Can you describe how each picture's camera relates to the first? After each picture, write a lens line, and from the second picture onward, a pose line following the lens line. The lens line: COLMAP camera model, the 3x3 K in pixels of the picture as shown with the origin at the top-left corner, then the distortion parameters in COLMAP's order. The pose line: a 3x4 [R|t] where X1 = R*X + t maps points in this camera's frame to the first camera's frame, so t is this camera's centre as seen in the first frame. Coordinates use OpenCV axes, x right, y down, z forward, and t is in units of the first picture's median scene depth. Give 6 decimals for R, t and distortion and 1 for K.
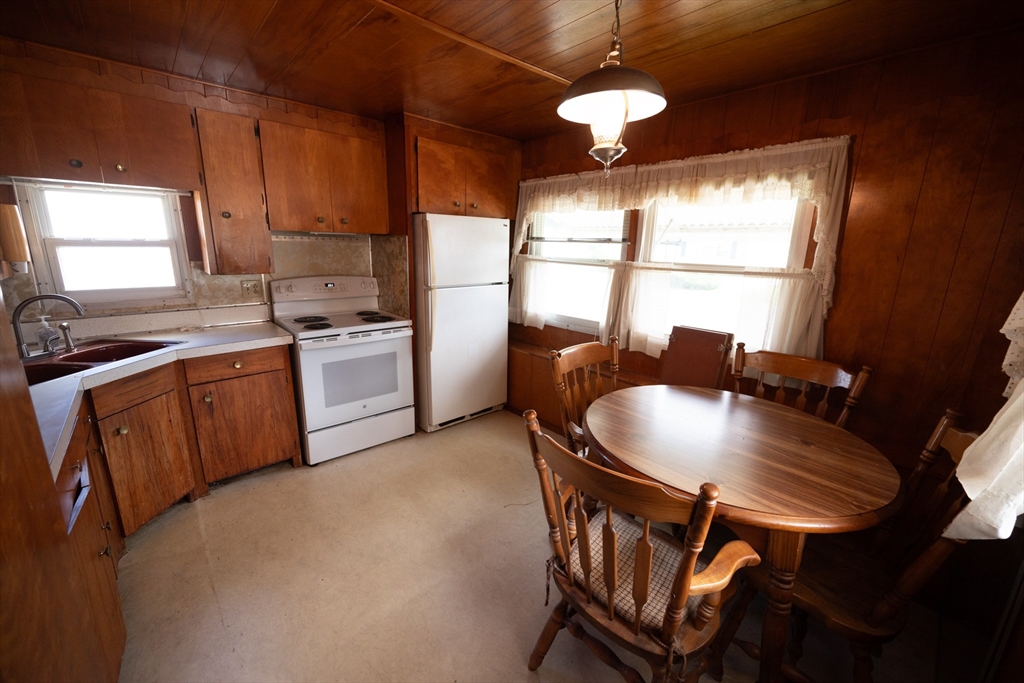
lens RADIAL K [[403.4, 0, 507.9], [0, 403.4, 334.5], [0, 0, 1]] dist [-0.001240, 0.000022]
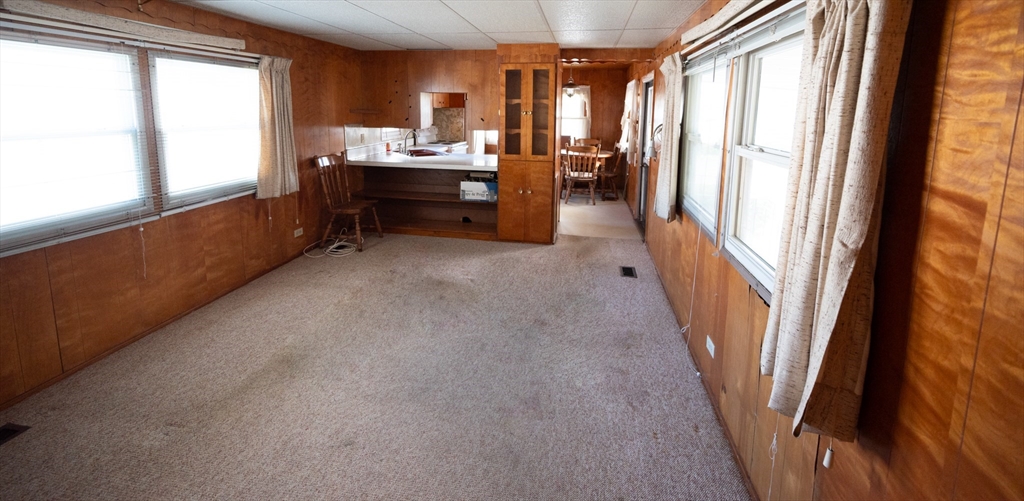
lens RADIAL K [[396.7, 0, 517.1], [0, 396.7, 159.9], [0, 0, 1]] dist [0.001121, 0.000083]
pose [[0.787559, -0.088747, 0.609816, -2.251601], [0.135939, 0.990218, -0.031455, 0.293909], [-0.601059, 0.107670, 0.791919, -1.670226]]
